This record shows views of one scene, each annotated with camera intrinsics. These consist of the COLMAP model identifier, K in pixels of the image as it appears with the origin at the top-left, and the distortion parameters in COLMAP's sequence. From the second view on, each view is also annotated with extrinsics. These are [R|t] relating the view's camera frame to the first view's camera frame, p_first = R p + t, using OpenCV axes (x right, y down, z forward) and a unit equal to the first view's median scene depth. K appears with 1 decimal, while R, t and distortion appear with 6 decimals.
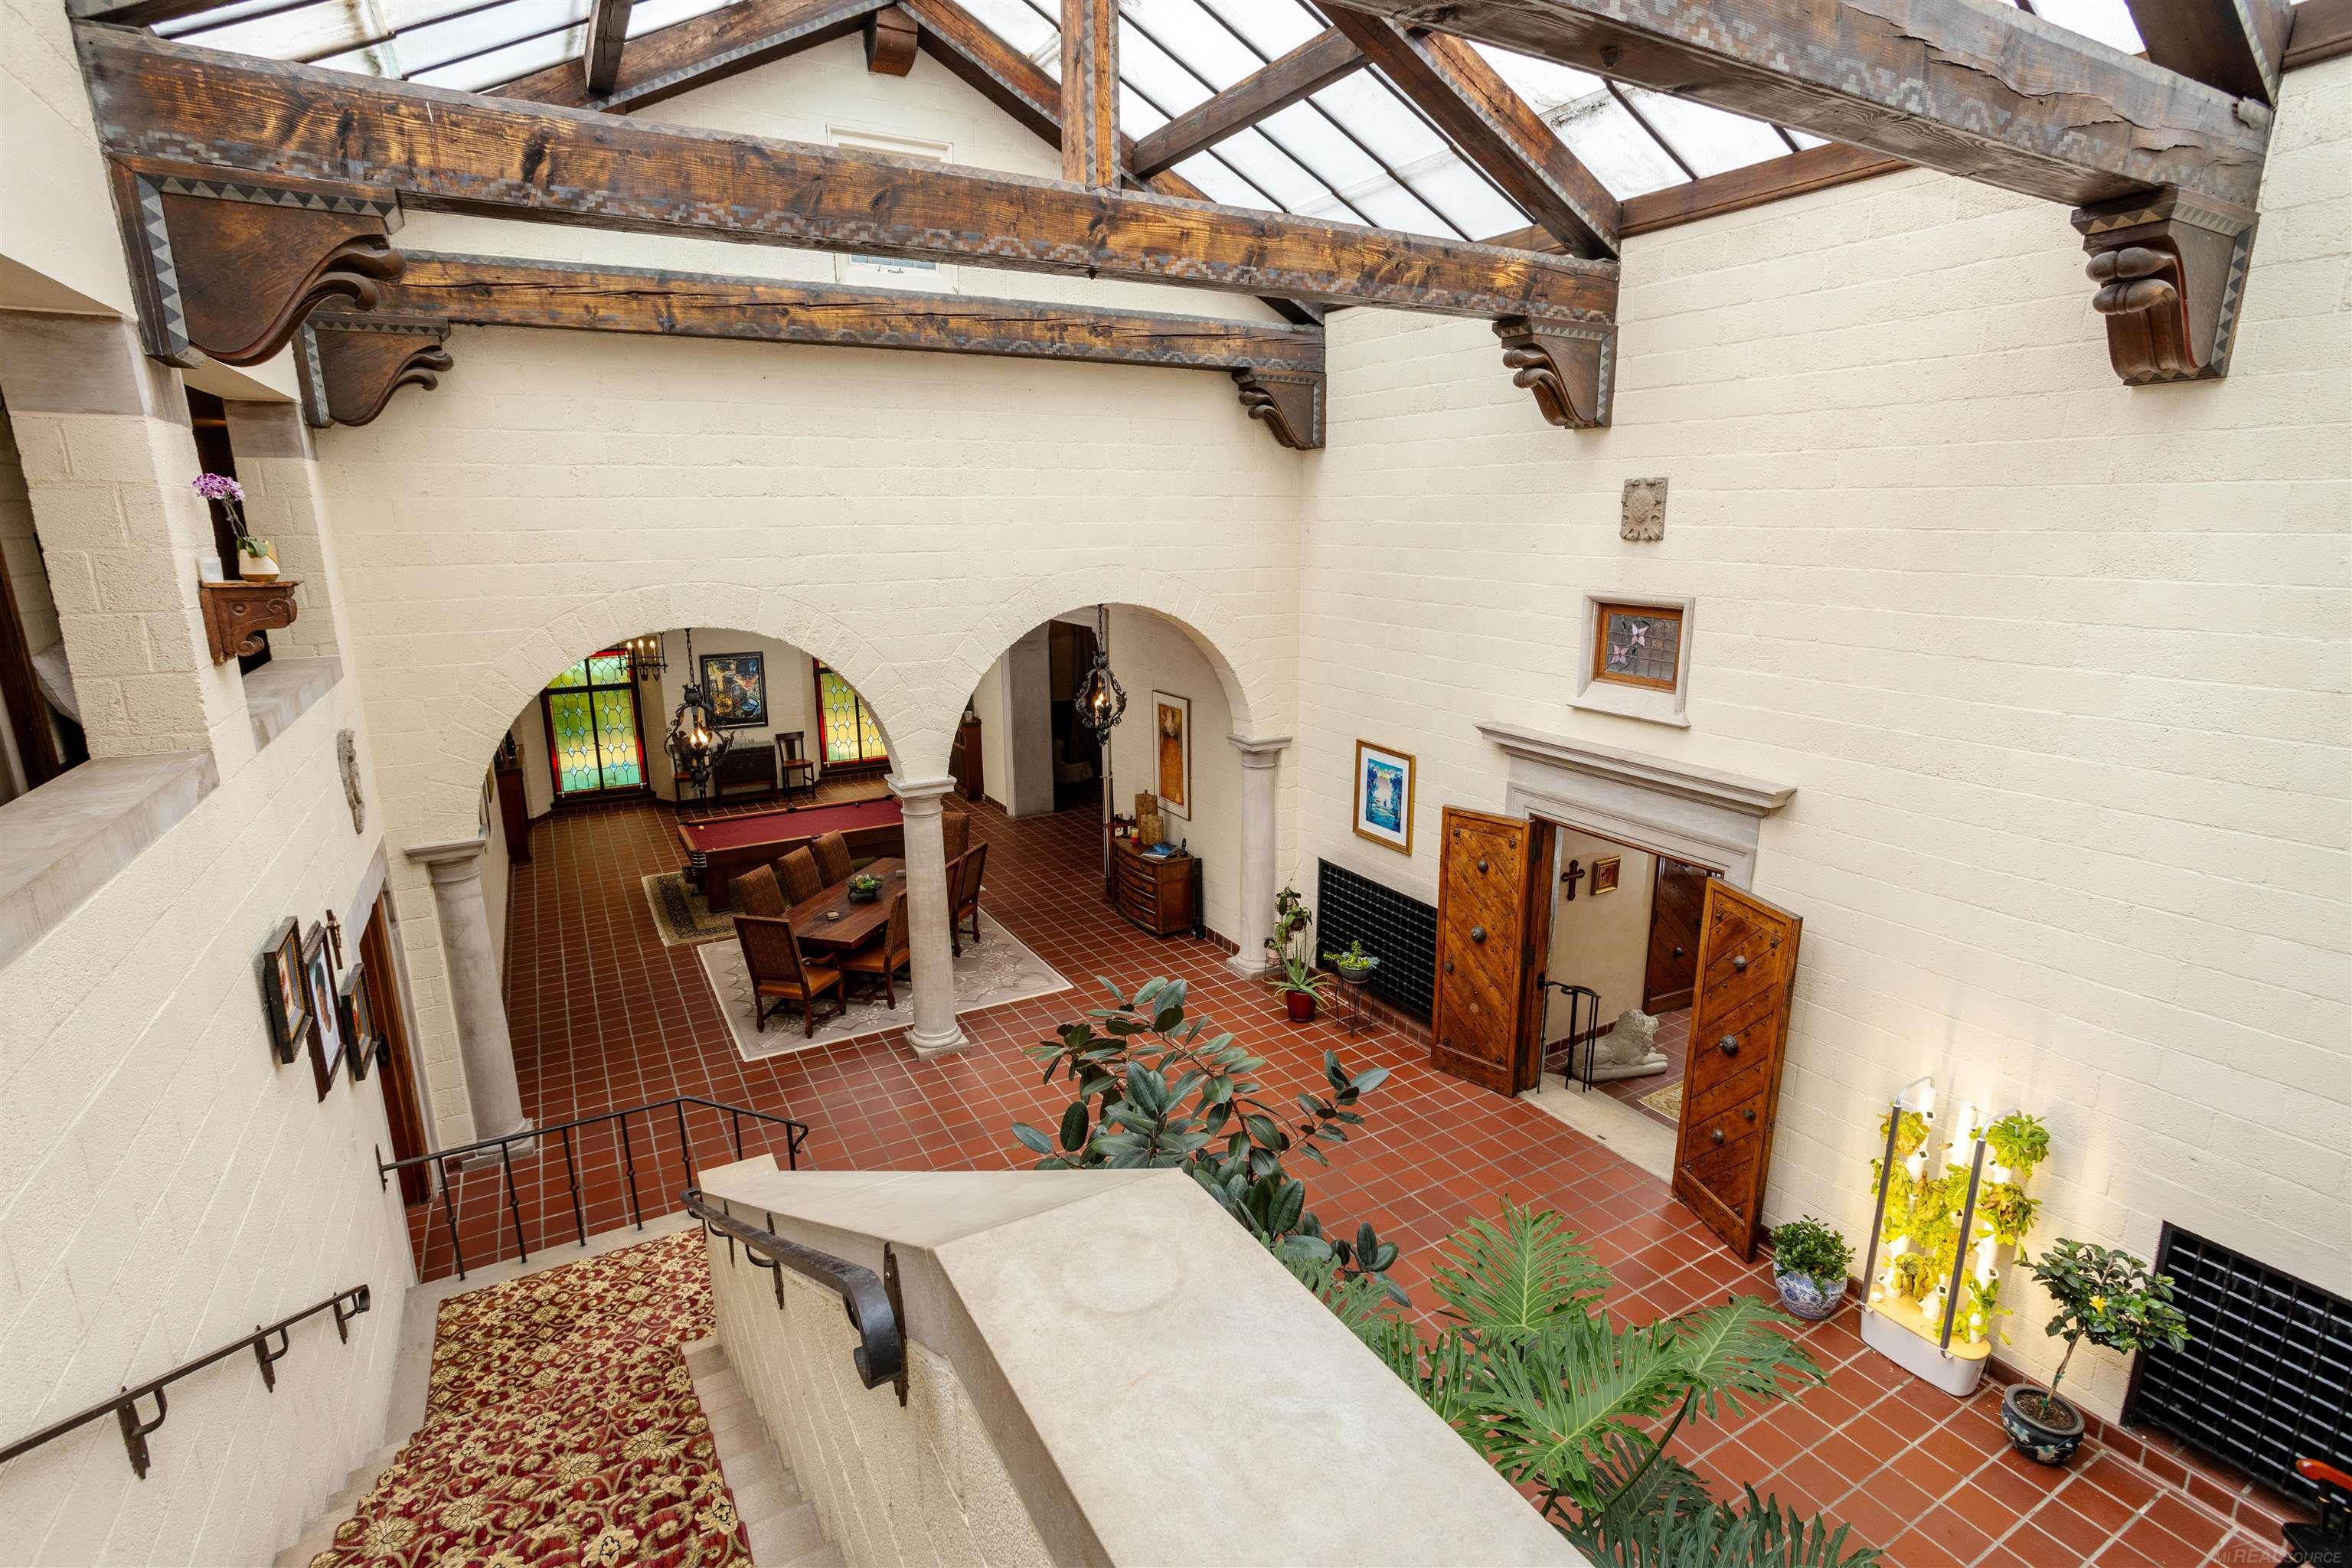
lens RADIAL K [[1060.1, 0, 1207.0], [0, 1060.1, 748.8], [0, 0, 1]] dist [-0.043317, 0.023495]
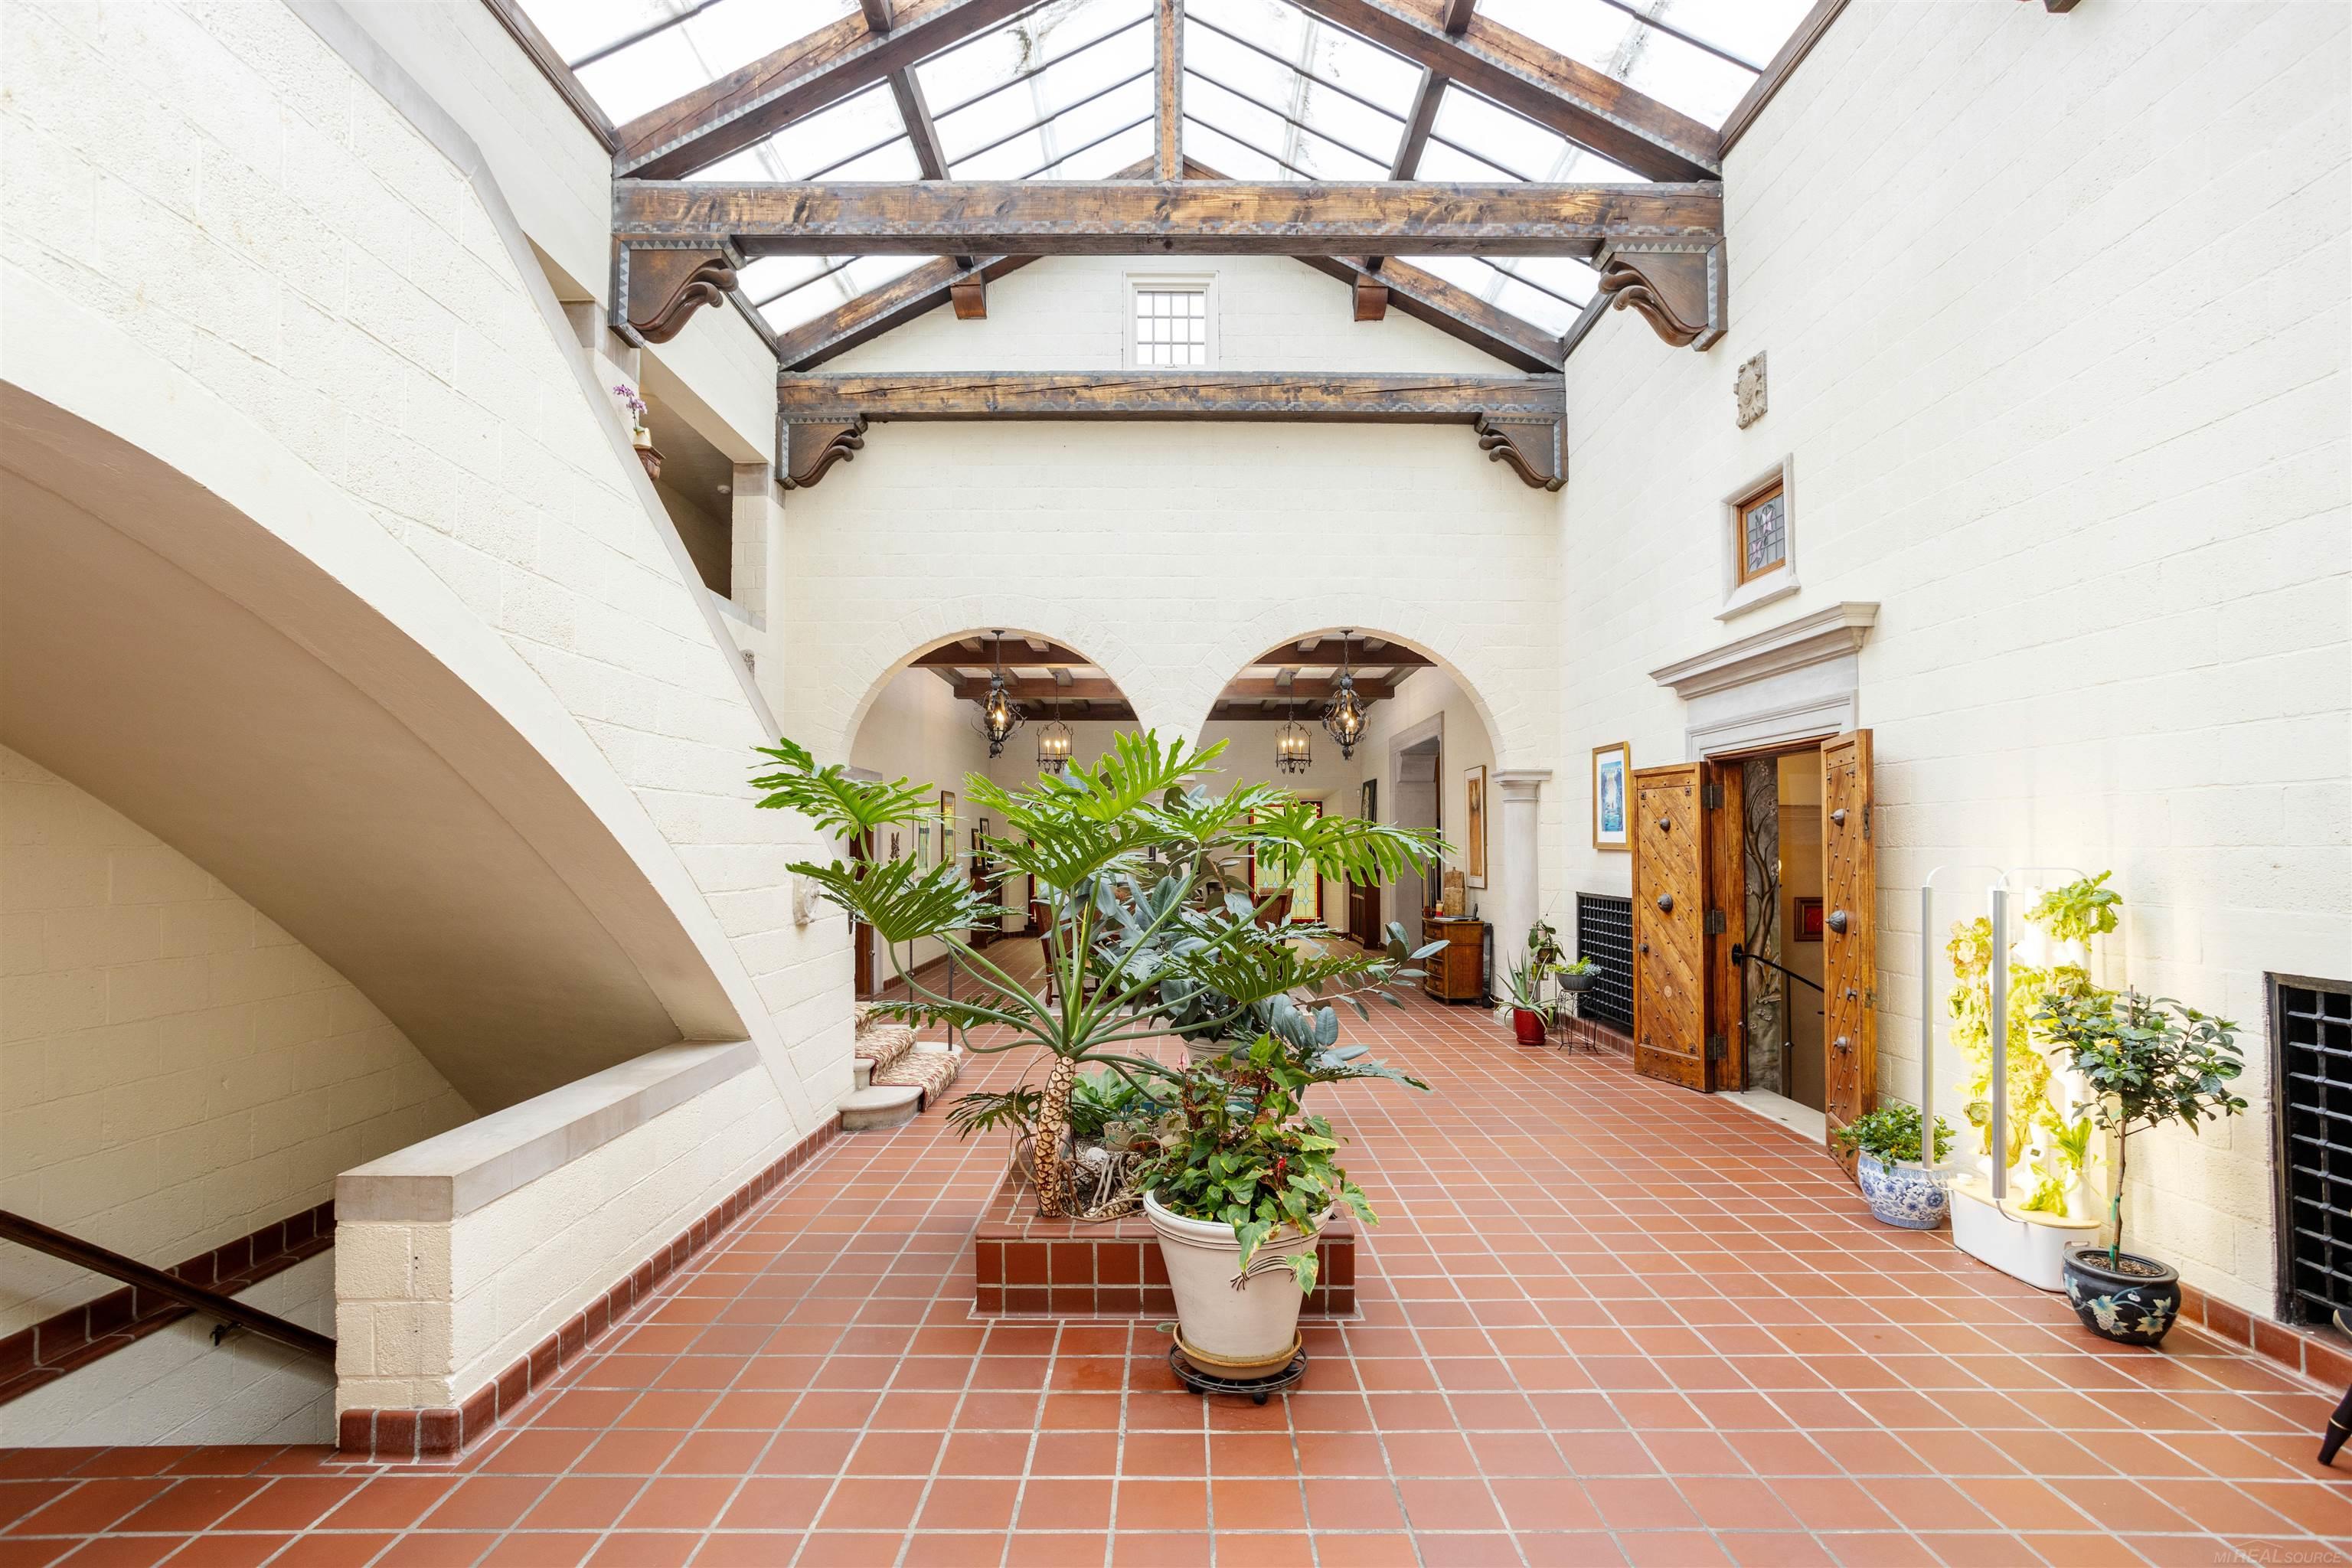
lens RADIAL K [[1060.1, 0, 1207.0], [0, 1060.1, 748.8], [0, 0, 1]] dist [-0.043317, 0.023495]
pose [[0.885090, -0.025046, -0.464746, 0.435891], [-0.088927, 0.971054, -0.221690, 0.371529], [0.456846, 0.237544, 0.857242, 0.025726]]
